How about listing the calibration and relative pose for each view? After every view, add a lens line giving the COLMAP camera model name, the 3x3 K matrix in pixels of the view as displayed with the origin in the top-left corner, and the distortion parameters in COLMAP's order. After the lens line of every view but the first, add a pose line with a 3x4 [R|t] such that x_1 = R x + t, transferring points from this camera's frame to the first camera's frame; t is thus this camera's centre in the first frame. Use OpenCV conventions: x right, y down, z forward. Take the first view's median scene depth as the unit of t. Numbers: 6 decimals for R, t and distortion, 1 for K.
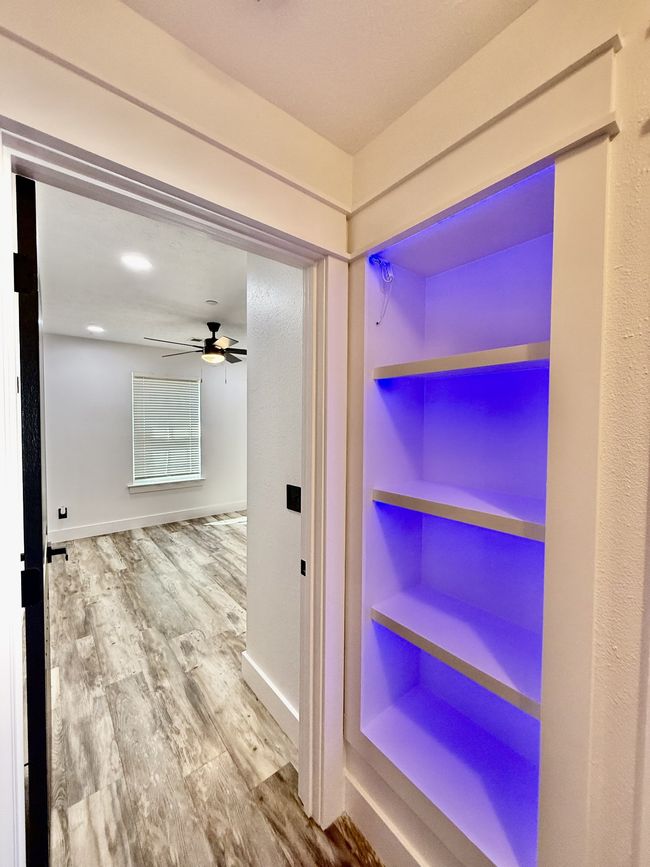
lens RADIAL K [[345.6, 0, 325.8], [0, 345.6, 430.0], [0, 0, 1]] dist [-0.003346, -0.000157]
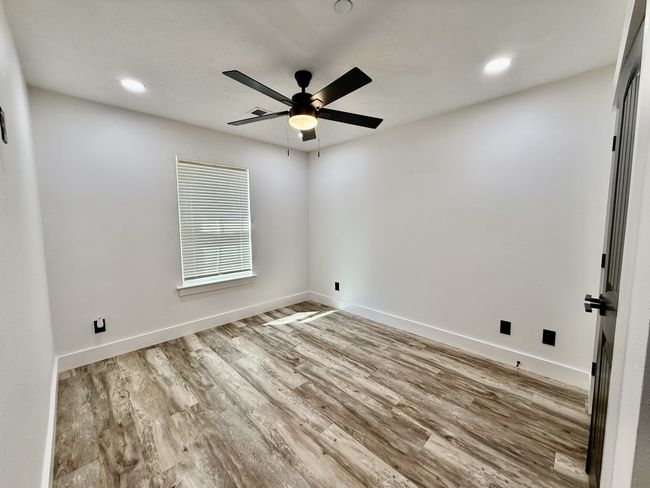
lens RADIAL K [[260.0, 0, 324.0], [0, 260.0, 244.2], [0, 0, 1]] dist [0.000534, -0.000131]
pose [[0.995984, -0.022549, 0.086647, -0.290279], [0.017326, 0.998014, 0.060570, 0.020171], [-0.087840, -0.058825, 0.994396, 0.361151]]
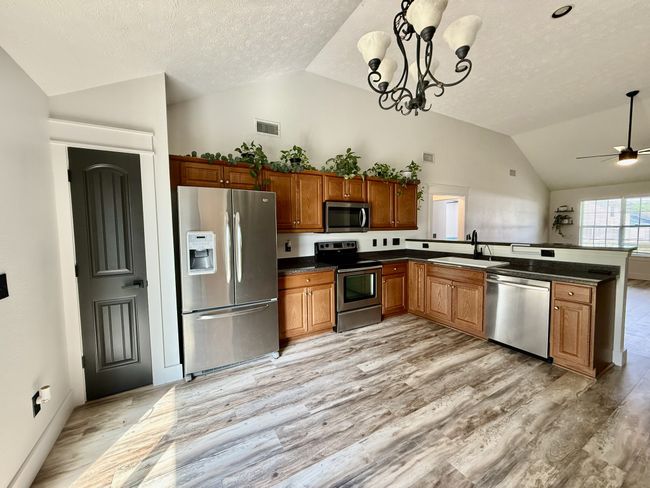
lens RADIAL K [[260.0, 0, 323.4], [0, 260.0, 245.0], [0, 0, 1]] dist [0.000534, -0.000131]
pose [[0.160172, -0.065935, 0.984885, -0.884346], [0.048014, 0.997106, 0.058944, -0.016036], [-0.985921, 0.037847, 0.162874, 0.987308]]
